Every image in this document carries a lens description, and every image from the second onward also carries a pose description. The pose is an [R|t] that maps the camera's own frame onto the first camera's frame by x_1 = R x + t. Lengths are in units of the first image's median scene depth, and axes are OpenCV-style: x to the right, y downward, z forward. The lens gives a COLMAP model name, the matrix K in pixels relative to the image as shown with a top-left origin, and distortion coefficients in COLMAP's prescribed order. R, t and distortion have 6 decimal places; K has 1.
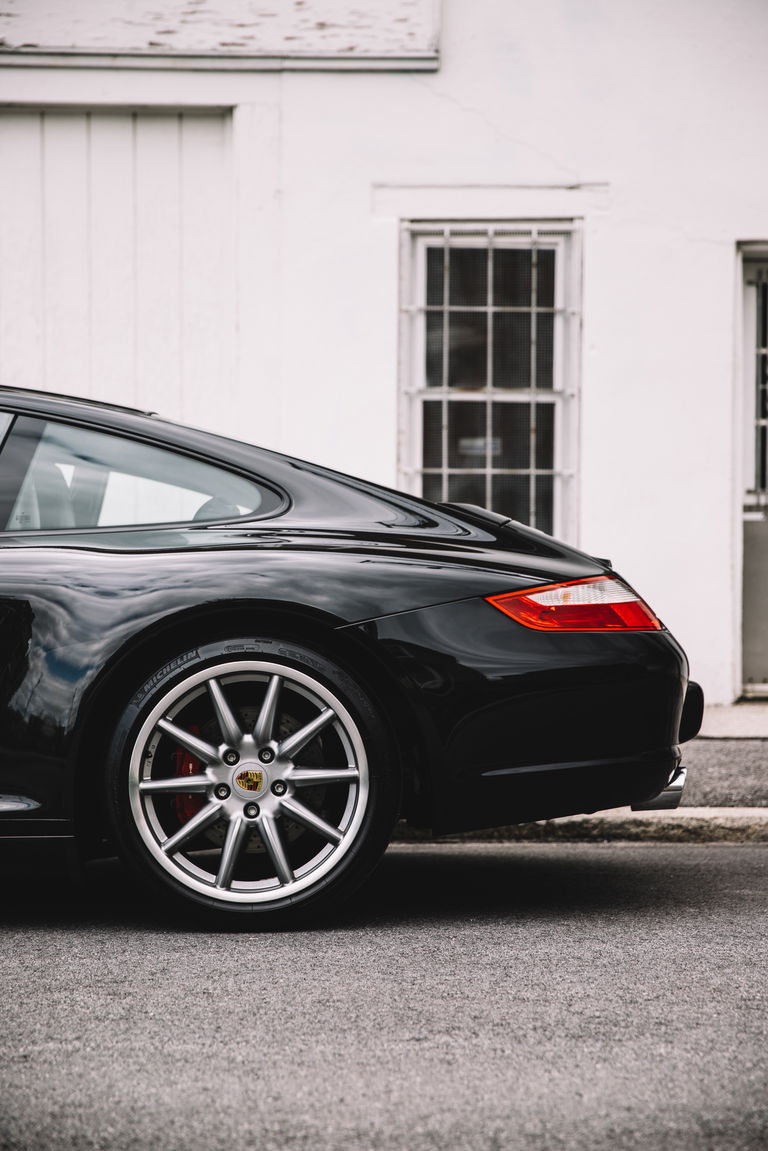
lens RADIAL K [[2108.1, 0, 372.9], [0, 2108.1, 585.2], [0, 0, 1]] dist [0.210642, 0.000000]
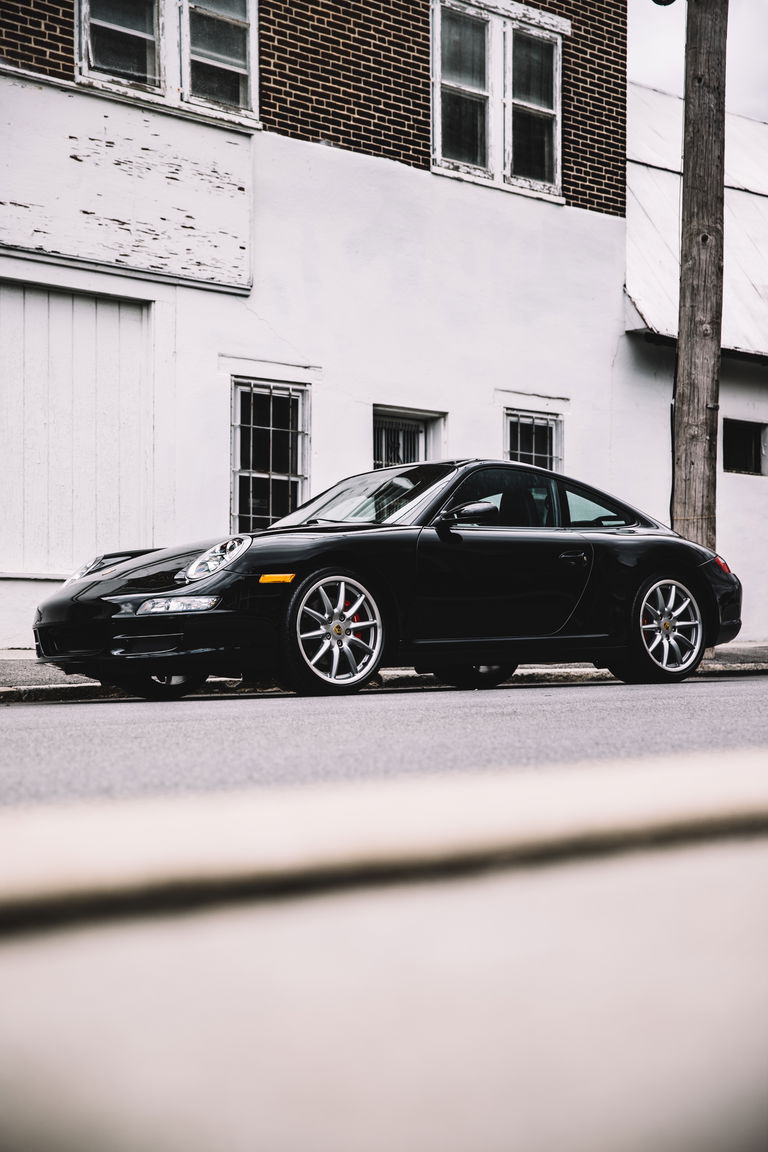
lens RADIAL K [[1790.9, 0, 381.1], [0, 1790.9, 577.9], [0, 0, 1]] dist [0.226274, 0.000000]
pose [[0.760282, 0.020354, 0.649274, -1.781779], [0.005235, 0.999285, -0.037456, 0.115333], [-0.649572, 0.031876, 0.759632, -0.472241]]
